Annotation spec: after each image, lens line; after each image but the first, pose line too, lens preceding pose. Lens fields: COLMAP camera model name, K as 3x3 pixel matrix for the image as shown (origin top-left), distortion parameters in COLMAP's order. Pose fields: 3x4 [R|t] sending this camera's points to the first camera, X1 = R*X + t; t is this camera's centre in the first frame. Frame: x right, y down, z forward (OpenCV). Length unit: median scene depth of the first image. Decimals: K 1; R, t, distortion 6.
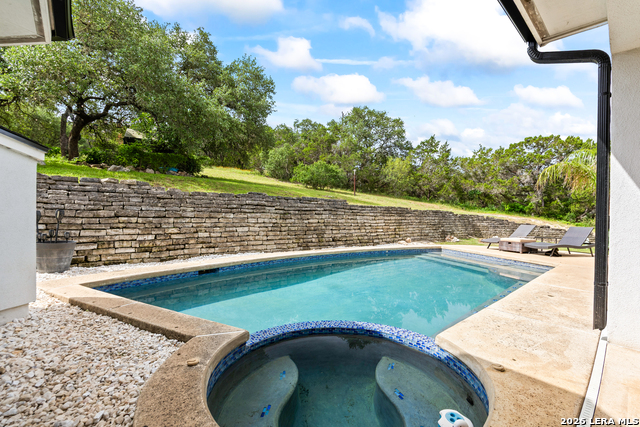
lens RADIAL K [[275.4, 0, 320.4], [0, 275.4, 219.4], [0, 0, 1]] dist [-0.014989, -0.000315]
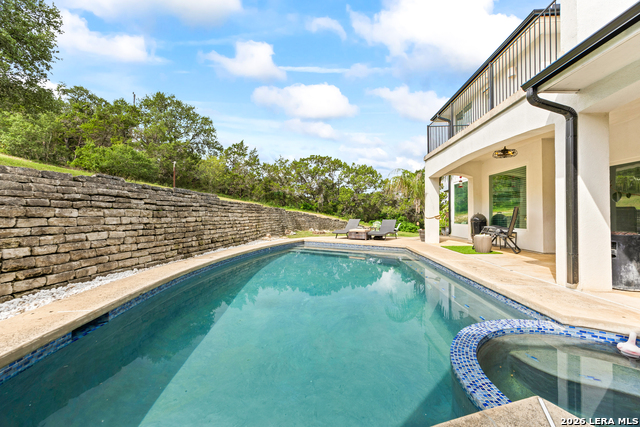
lens RADIAL K [[249.7, 0, 320.9], [0, 249.7, 211.4], [0, 0, 1]] dist [0.005199, -0.000205]
pose [[0.722971, 0.000733, 0.690878, -0.208142], [0.012280, 0.999828, -0.013912, -0.002194], [-0.690769, 0.018542, 0.722837, 0.188094]]
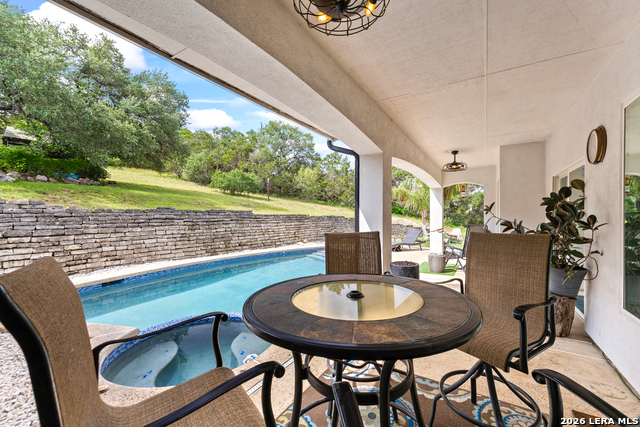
lens RADIAL K [[249.7, 0, 315.8], [0, 249.7, 216.3], [0, 0, 1]] dist [0.005199, -0.000205]
pose [[0.961545, -0.012616, 0.274357, 0.059798], [0.014295, 0.999889, -0.004121, -0.034974], [-0.274275, 0.007884, 0.961619, -0.116131]]
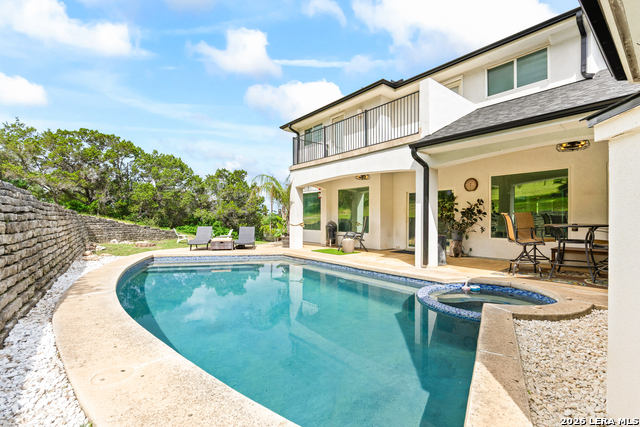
lens RADIAL K [[303.4, 0, 314.9], [0, 303.4, 216.5], [0, 0, 1]] dist [-0.005232, -0.000180]
pose [[0.077134, -0.002565, 0.997017, -0.438167], [0.003956, 0.999990, 0.002266, -0.020126], [-0.997013, 0.003770, 0.077143, 0.387396]]
